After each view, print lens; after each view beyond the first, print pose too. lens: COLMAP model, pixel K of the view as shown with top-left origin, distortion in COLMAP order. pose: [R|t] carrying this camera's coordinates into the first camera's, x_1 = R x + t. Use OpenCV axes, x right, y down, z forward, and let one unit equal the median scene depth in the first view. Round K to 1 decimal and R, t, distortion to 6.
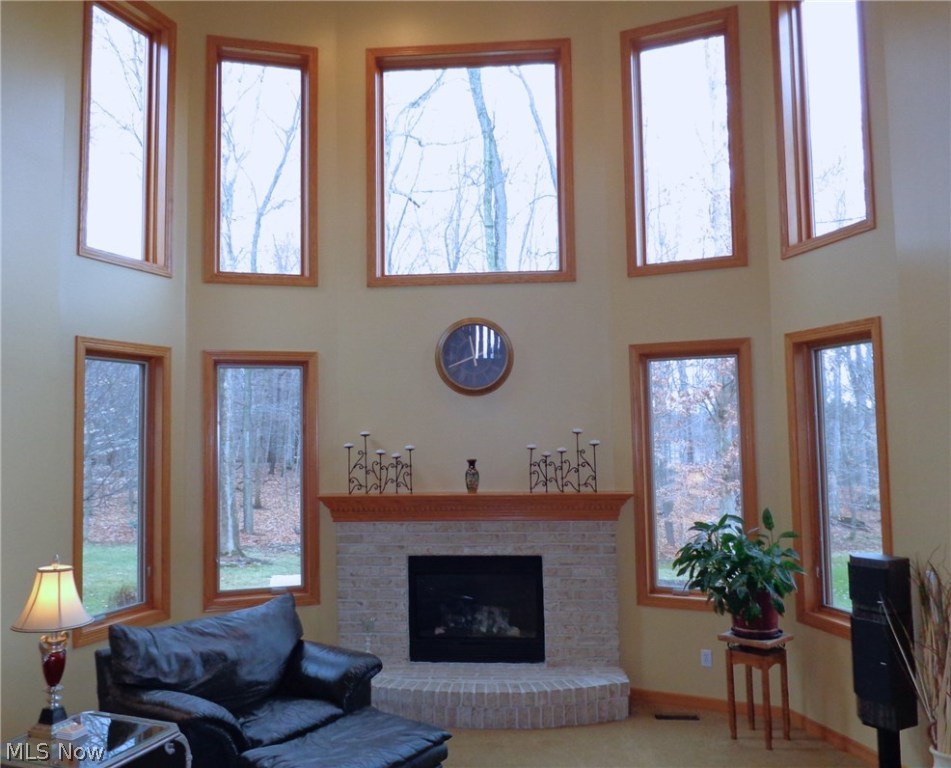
lens RADIAL K [[825.2, 0, 427.0], [0, 825.2, 383.8], [0, 0, 1]] dist [0.002597, 0.002997]
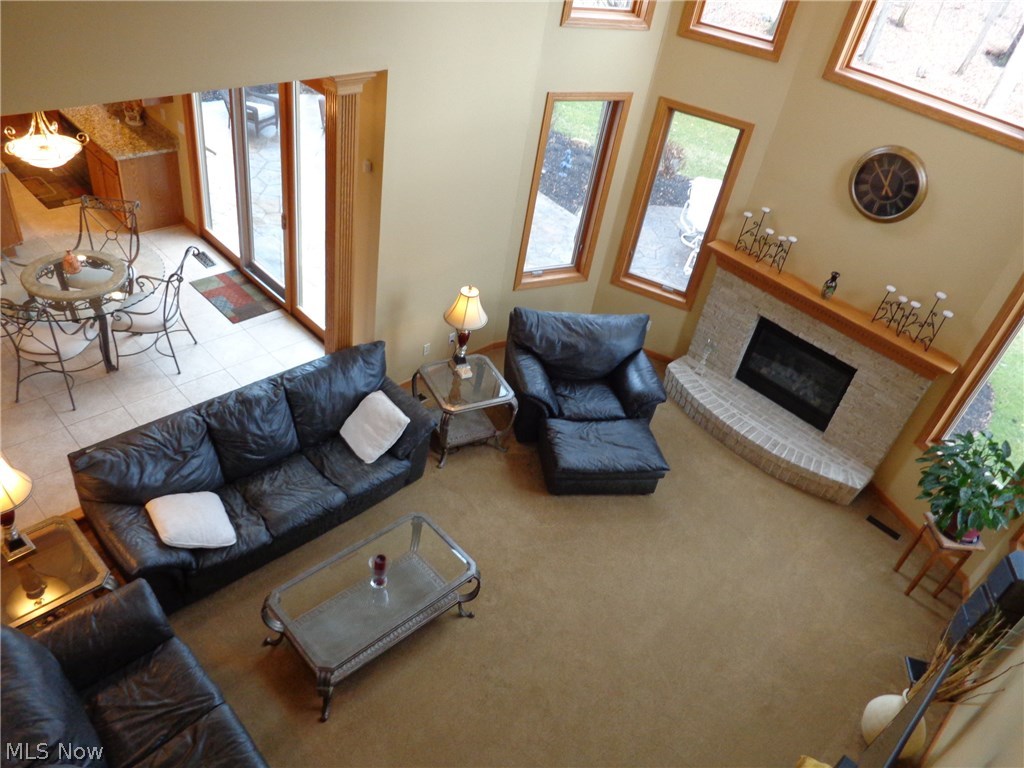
lens RADIAL K [[766.1, 0, 512.0], [0, 766.1, 384.0], [0, 0, 1]] dist [0.004671, -0.004320]
pose [[0.752213, 0.502842, -0.425824, 0.246256], [-0.118687, 0.739073, 0.663087, -0.444422], [0.648143, -0.448242, 0.615621, -0.000109]]
